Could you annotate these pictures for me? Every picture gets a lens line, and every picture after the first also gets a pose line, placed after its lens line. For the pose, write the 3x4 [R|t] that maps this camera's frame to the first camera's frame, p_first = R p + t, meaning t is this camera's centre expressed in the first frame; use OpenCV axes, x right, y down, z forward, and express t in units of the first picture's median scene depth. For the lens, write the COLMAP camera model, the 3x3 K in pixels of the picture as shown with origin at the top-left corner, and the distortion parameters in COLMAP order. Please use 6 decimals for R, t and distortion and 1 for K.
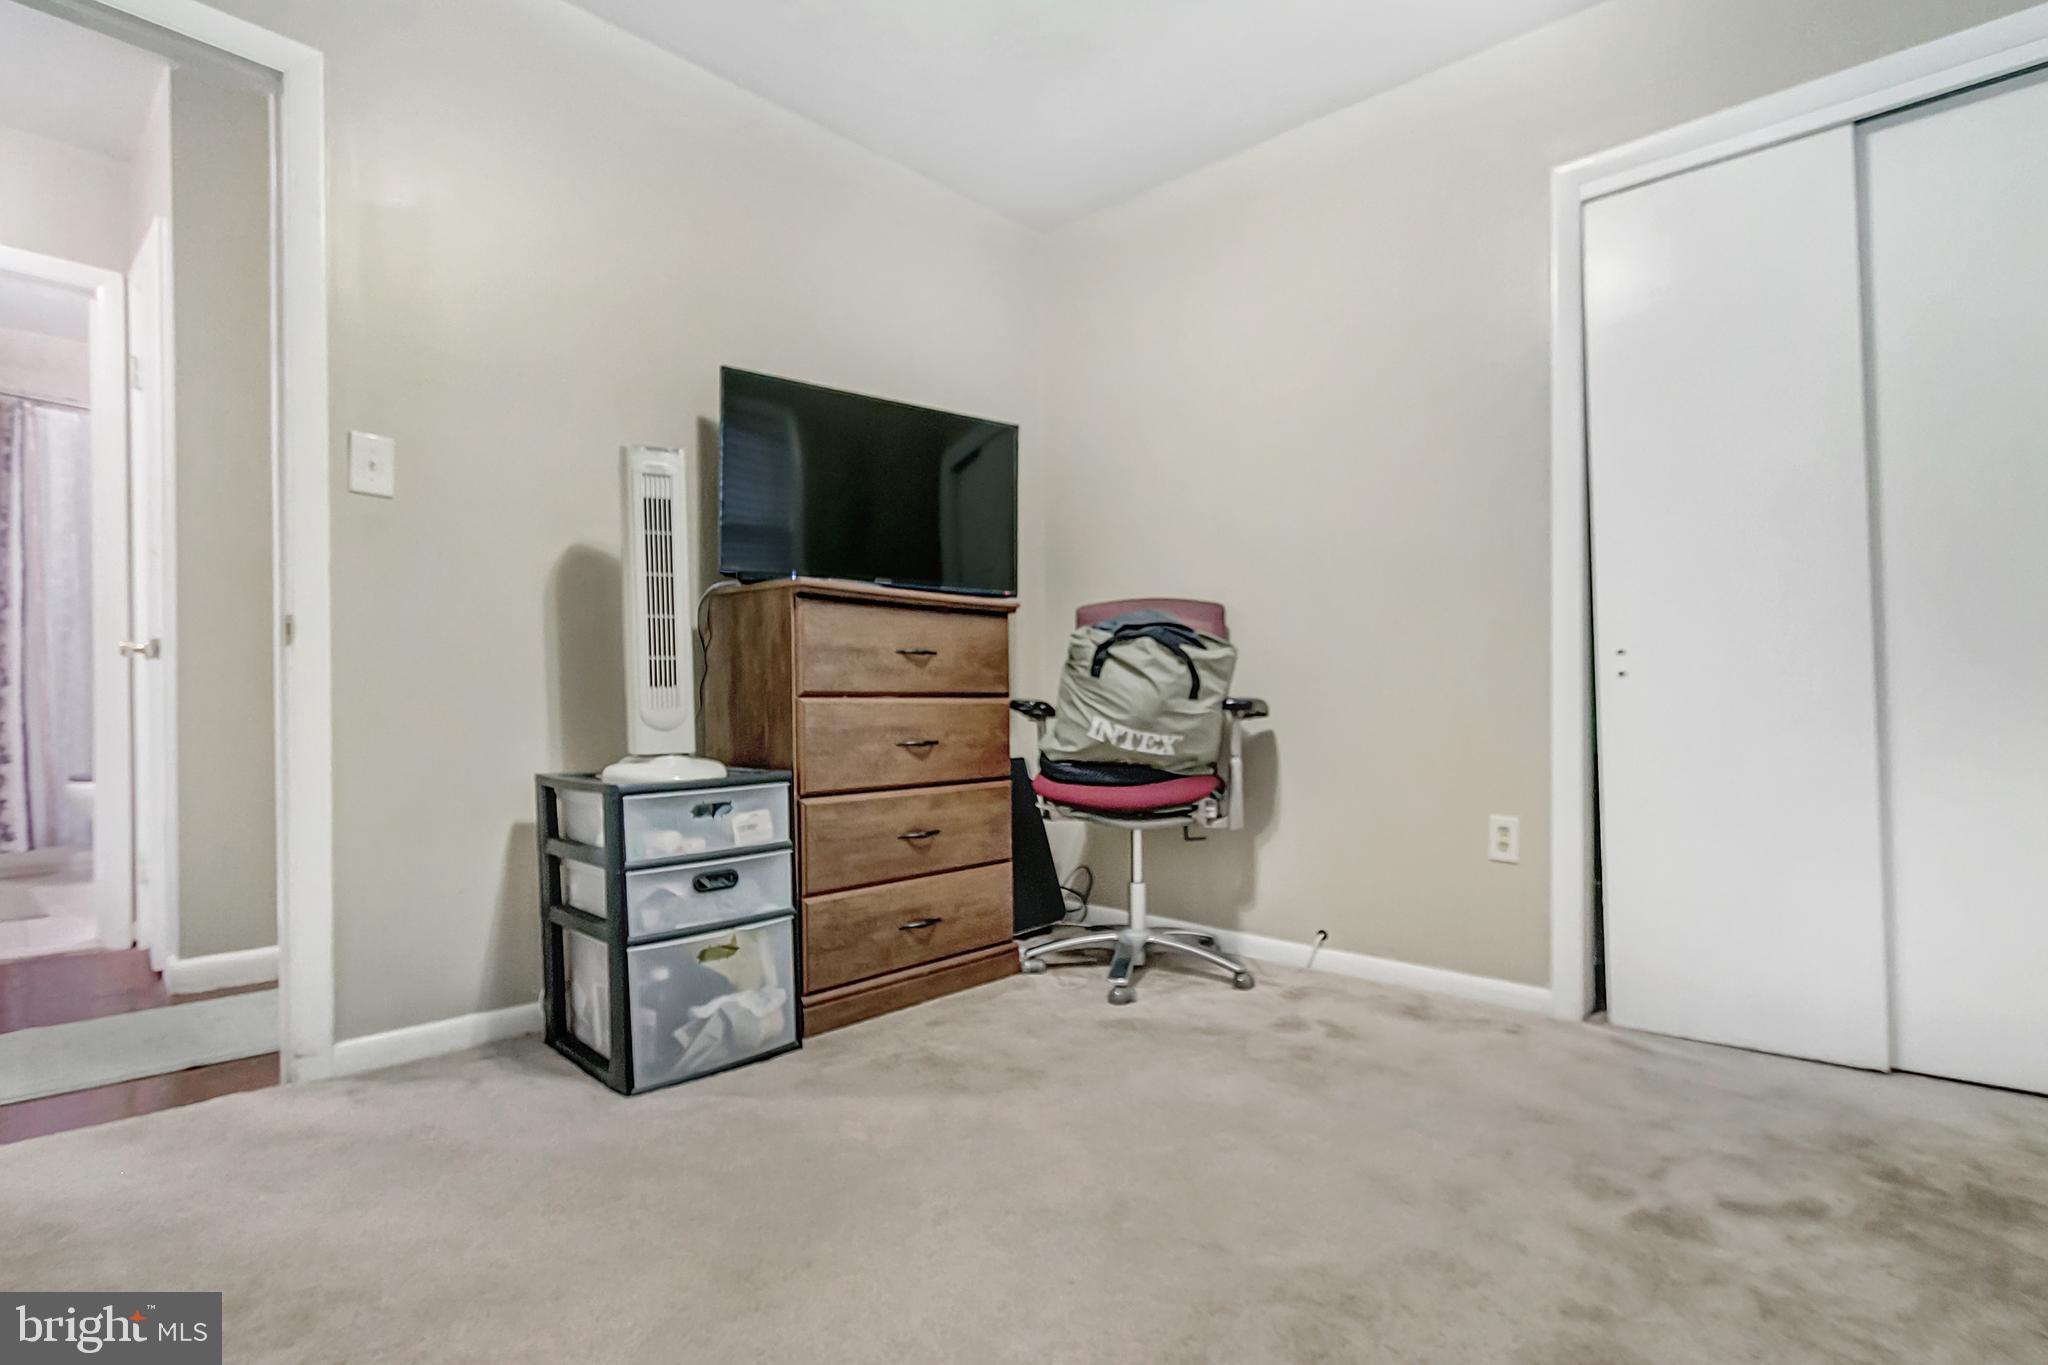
lens RADIAL K [[958.7, 0, 1028.4], [0, 958.7, 684.8], [0, 0, 1]] dist [0.014354, 0.000306]
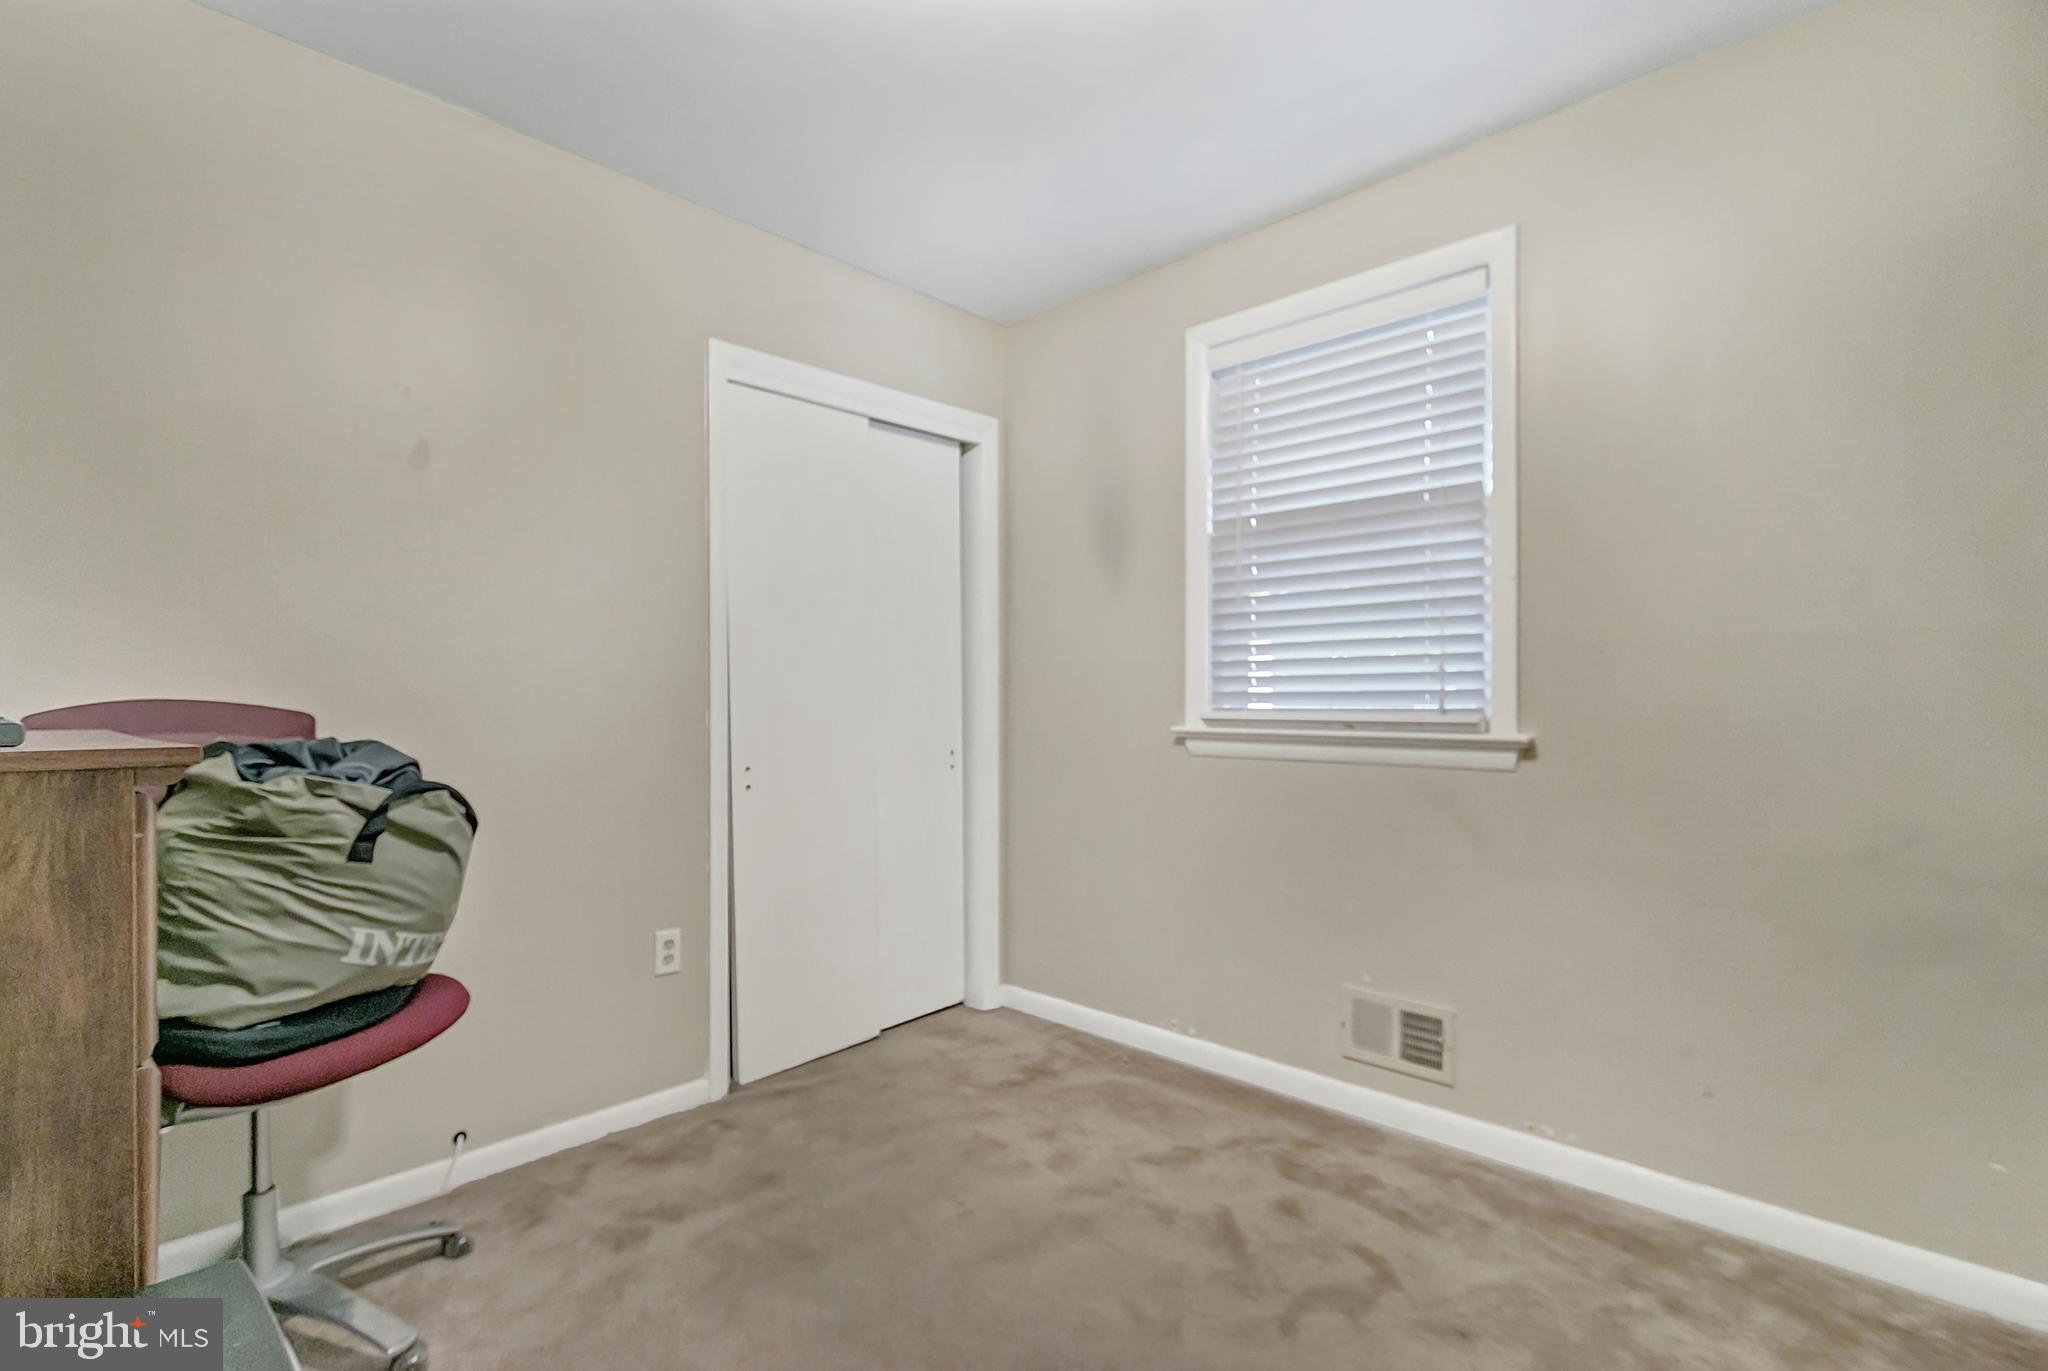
lens RADIAL K [[958.7, 0, 1028.2], [0, 958.7, 689.8], [0, 0, 1]] dist [0.014354, 0.000306]
pose [[0.065138, 0.011701, 0.997808, -0.520235], [0.000305, 0.999931, -0.011746, -0.111269], [-0.997876, 0.001069, 0.065129, 0.540114]]
